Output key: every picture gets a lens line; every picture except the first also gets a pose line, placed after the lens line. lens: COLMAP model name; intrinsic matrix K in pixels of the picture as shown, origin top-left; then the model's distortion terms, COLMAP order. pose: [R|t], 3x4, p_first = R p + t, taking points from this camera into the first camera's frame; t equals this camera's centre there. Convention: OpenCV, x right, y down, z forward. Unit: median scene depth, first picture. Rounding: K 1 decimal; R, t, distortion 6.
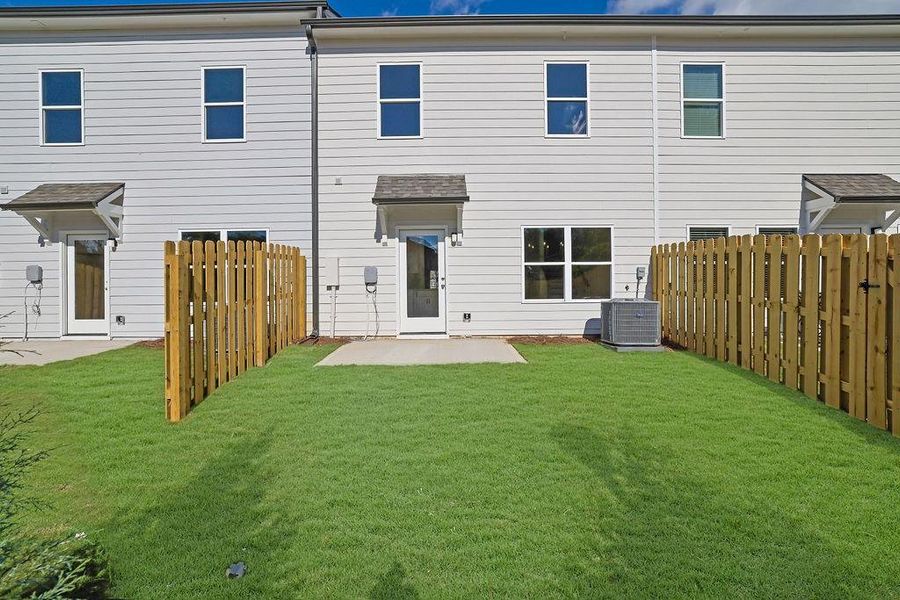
lens RADIAL K [[329.0, 0, 450.0], [0, 329.0, 300.0], [0, 0, 1]] dist [-0.036725, 0.009942]
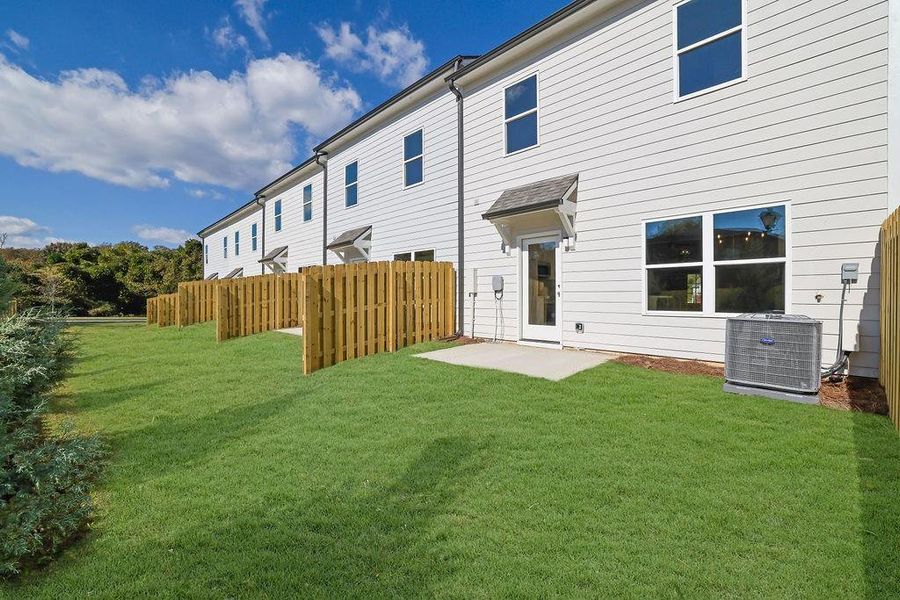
lens RADIAL K [[383.9, 0, 450.1], [0, 383.9, 302.8], [0, 0, 1]] dist [-0.039867, 0.018710]
pose [[0.697456, 0.021129, -0.716316, 0.566927], [-0.031568, 0.999501, -0.001255, -0.004664], [0.715932, 0.023488, 0.697775, -0.001423]]
